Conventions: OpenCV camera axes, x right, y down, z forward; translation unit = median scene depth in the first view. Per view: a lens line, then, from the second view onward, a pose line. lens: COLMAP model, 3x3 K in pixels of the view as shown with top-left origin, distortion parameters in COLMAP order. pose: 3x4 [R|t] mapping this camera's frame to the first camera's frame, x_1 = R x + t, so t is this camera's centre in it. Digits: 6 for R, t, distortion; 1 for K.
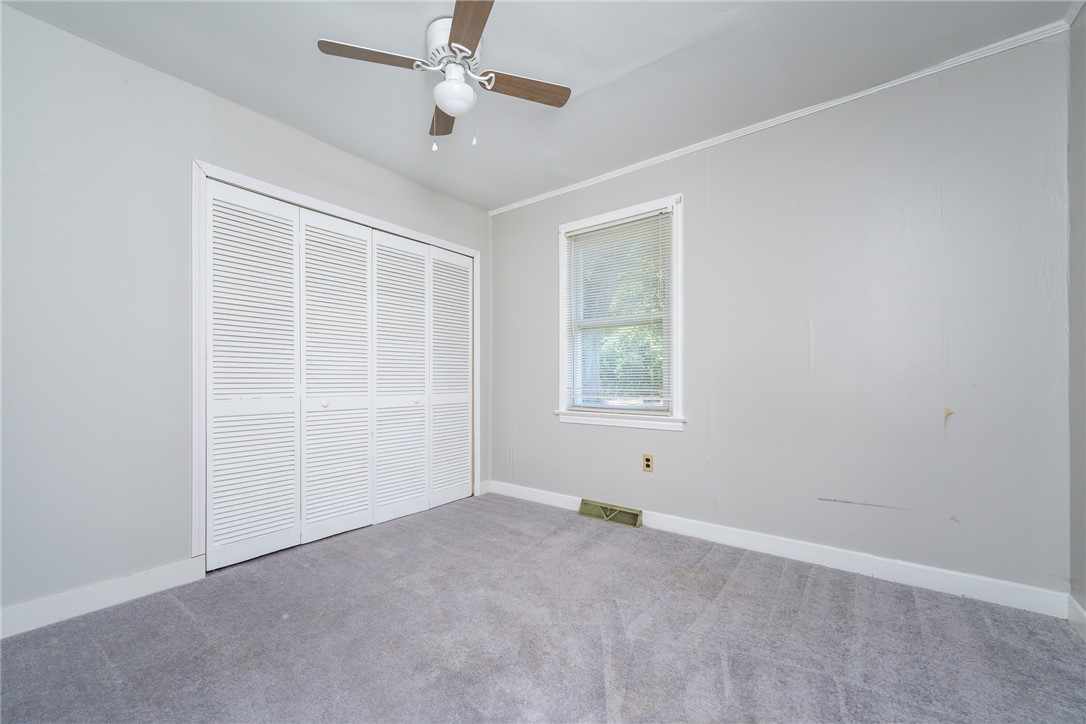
lens RADIAL K [[434.3, 0, 546.3], [0, 434.3, 375.2], [0, 0, 1]] dist [-0.000151, -0.000030]
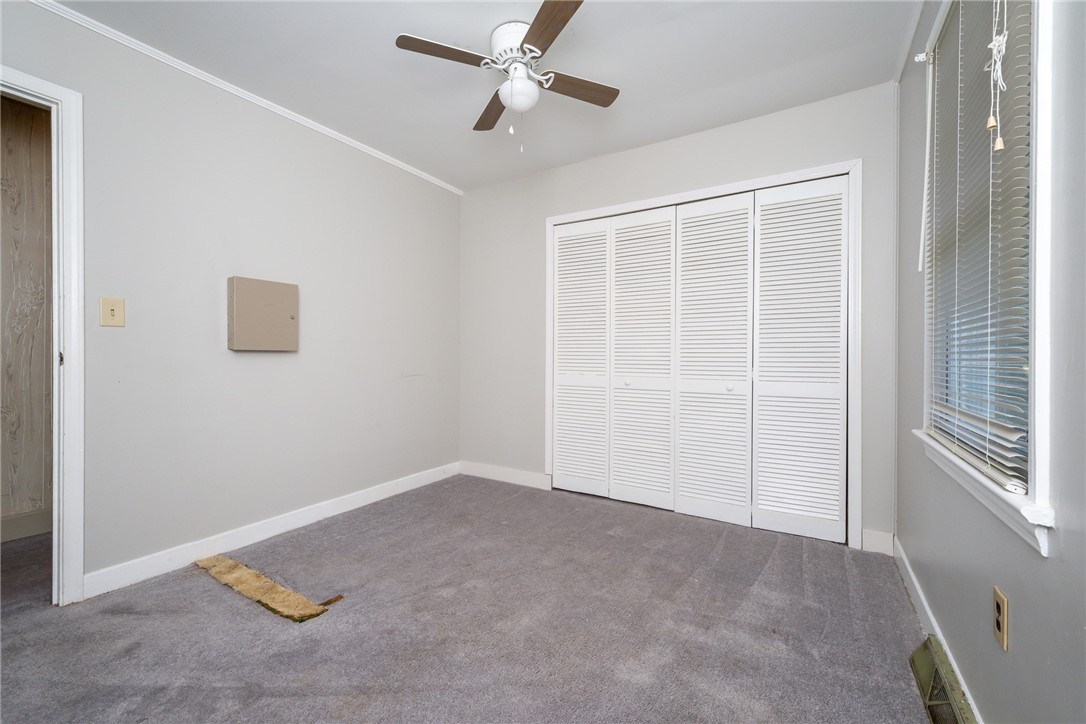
lens RADIAL K [[424.2, 0, 543.0], [0, 424.2, 362.0], [0, 0, 1]] dist [0.000058, 0.000136]
pose [[0.104012, 0.004613, -0.994565, 0.532680], [-0.005121, 0.999978, 0.004103, 0.008769], [0.994563, 0.004666, 0.104034, 0.636931]]
